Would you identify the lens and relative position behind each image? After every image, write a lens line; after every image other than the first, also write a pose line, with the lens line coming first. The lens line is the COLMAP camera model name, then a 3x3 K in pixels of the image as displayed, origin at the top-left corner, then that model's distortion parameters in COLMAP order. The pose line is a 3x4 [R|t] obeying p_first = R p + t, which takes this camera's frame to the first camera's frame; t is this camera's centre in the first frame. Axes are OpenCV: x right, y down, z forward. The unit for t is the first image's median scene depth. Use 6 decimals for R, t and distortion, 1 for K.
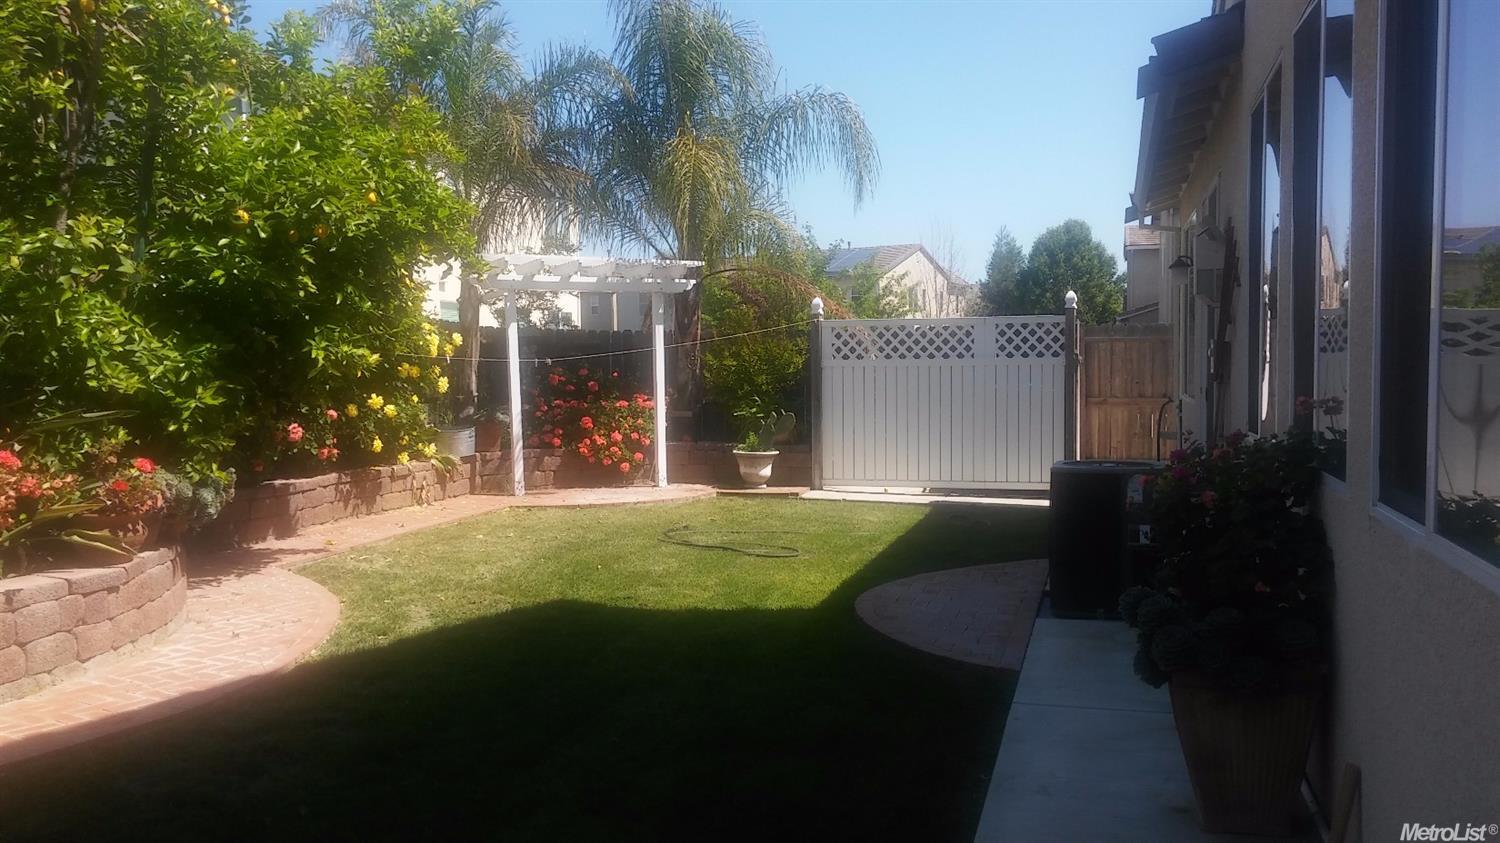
lens RADIAL K [[1261.5, 0, 750.1], [0, 1261.5, 421.8], [0, 0, 1]] dist [0.036111, -0.001966]
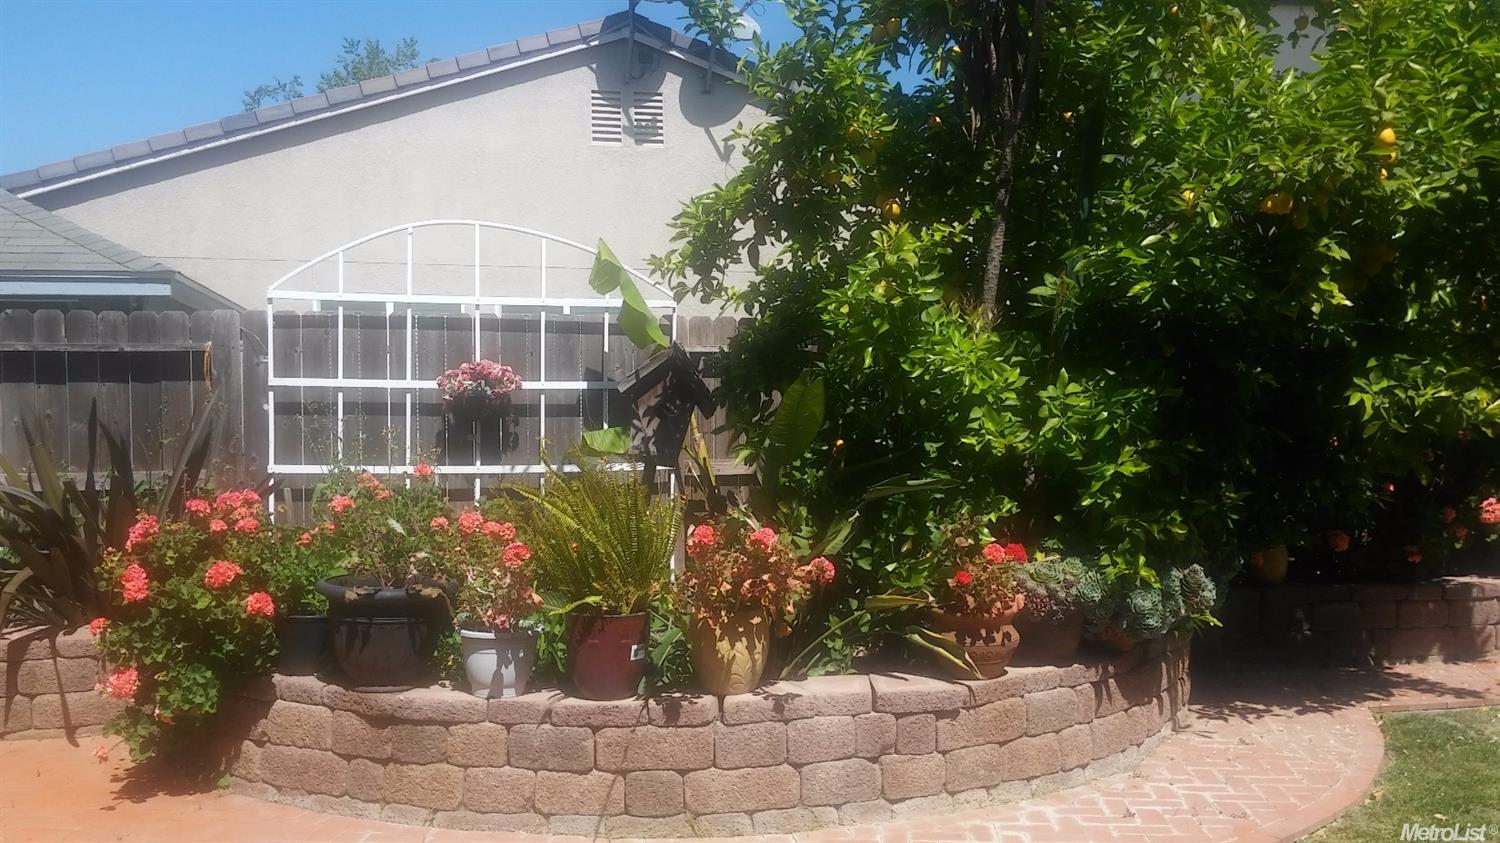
lens RADIAL K [[1261.5, 0, 751.0], [0, 1261.5, 425.9], [0, 0, 1]] dist [0.036111, -0.001966]
pose [[0.481238, 0.021071, -0.876337, 0.088457], [-0.045120, 0.998981, -0.000758, -0.030015], [0.875428, 0.039905, 0.481699, 0.479954]]
